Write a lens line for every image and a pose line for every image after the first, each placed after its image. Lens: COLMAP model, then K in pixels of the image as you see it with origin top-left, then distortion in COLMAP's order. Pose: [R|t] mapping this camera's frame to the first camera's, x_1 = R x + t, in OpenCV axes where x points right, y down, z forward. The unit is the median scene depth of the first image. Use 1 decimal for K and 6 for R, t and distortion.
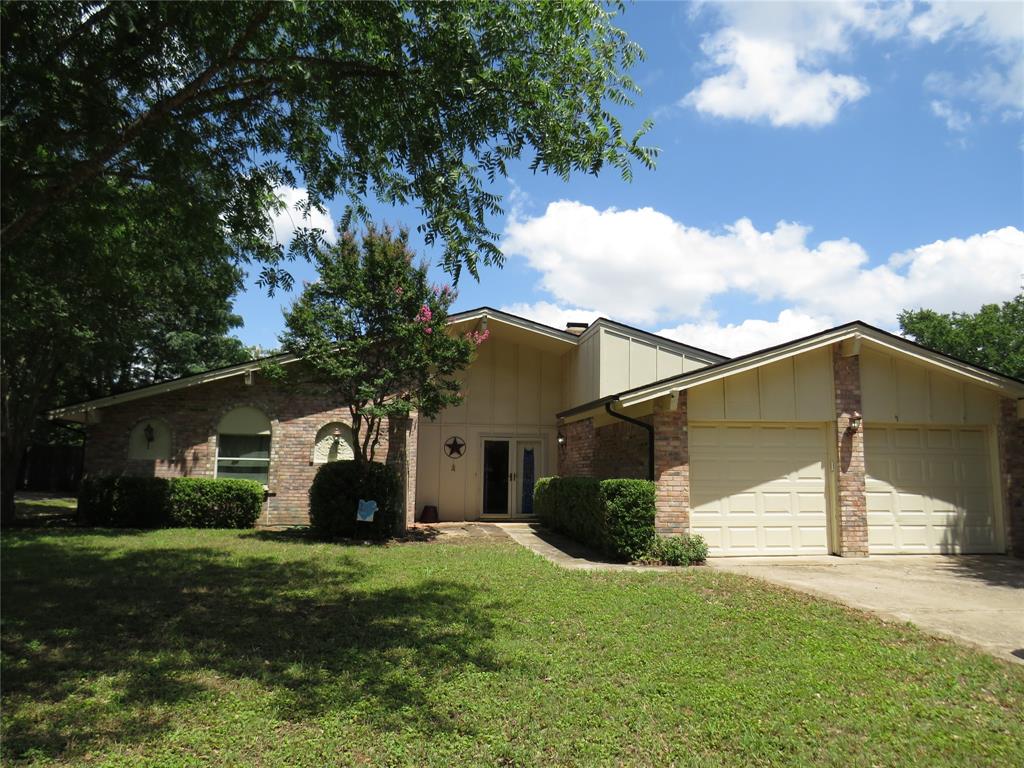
lens RADIAL K [[739.3, 0, 512.0], [0, 739.3, 384.0], [0, 0, 1]] dist [-0.013684, 0.002517]
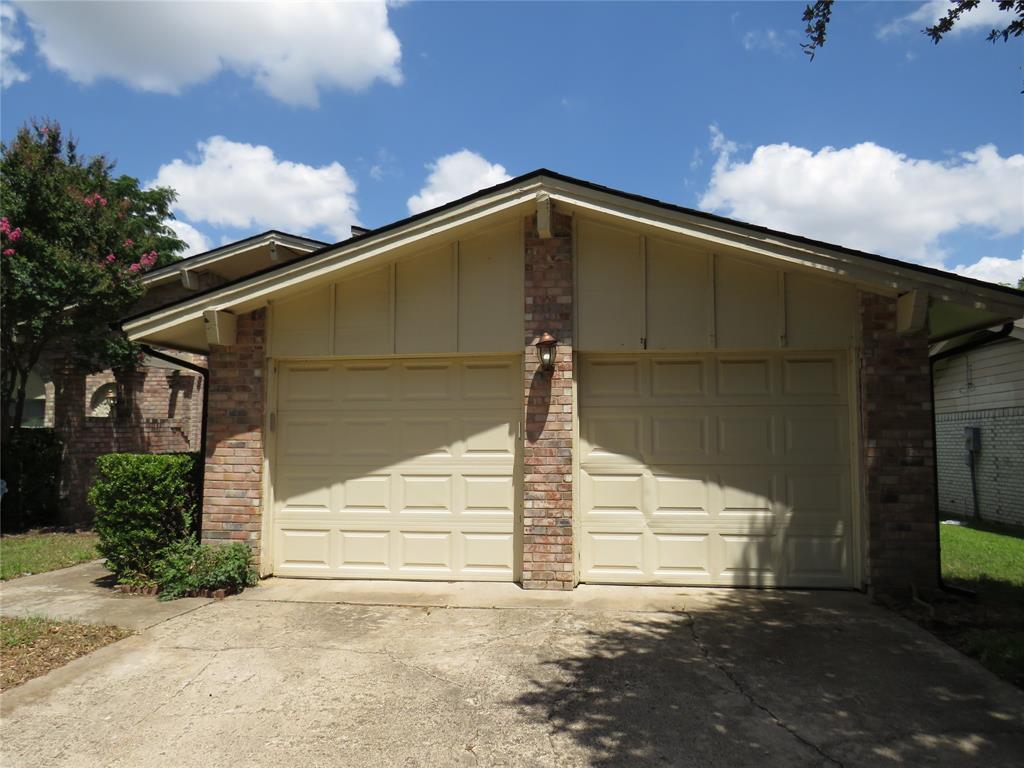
lens RADIAL K [[754.1, 0, 512.0], [0, 754.1, 384.0], [0, 0, 1]] dist [-0.046236, 0.000647]
pose [[0.964448, -0.028048, -0.262781, 0.564830], [0.040640, 0.998265, 0.042605, 0.048320], [0.261130, -0.051770, 0.963914, 0.417807]]
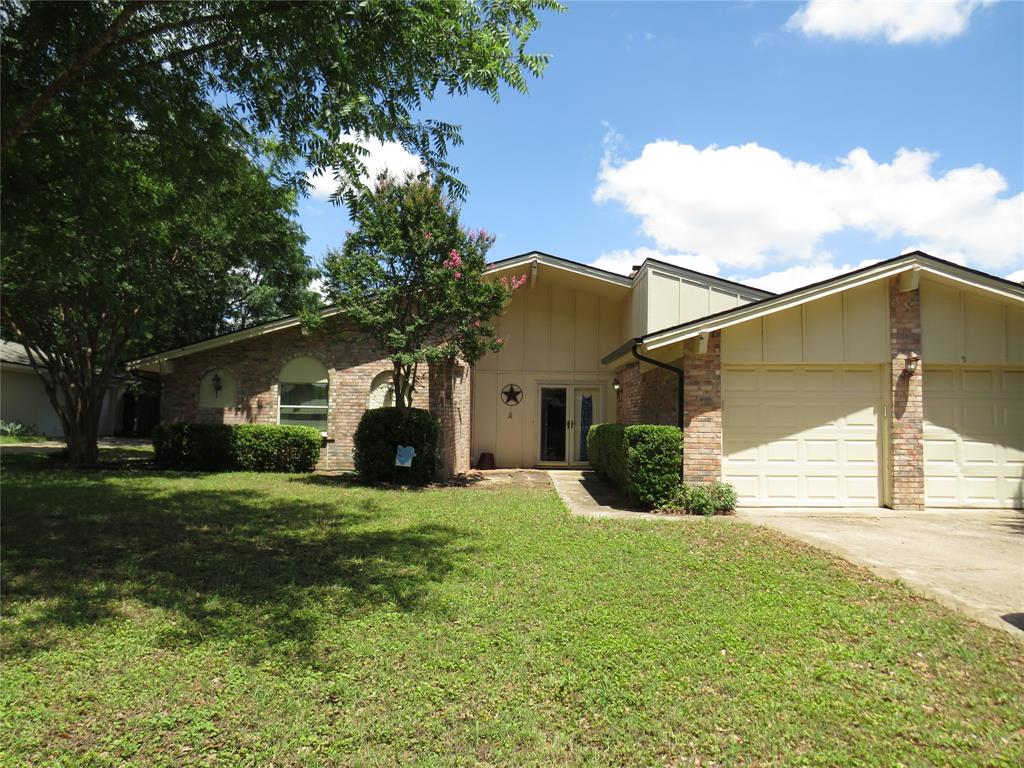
lens RADIAL K [[739.6, 0, 512.0], [0, 739.6, 384.0], [0, 0, 1]] dist [-0.030689, 0.040872]
pose [[0.989076, -0.006838, -0.147246, 0.105087], [0.016729, 0.997677, 0.066042, 0.008012], [0.146452, -0.067784, 0.986893, 0.026719]]
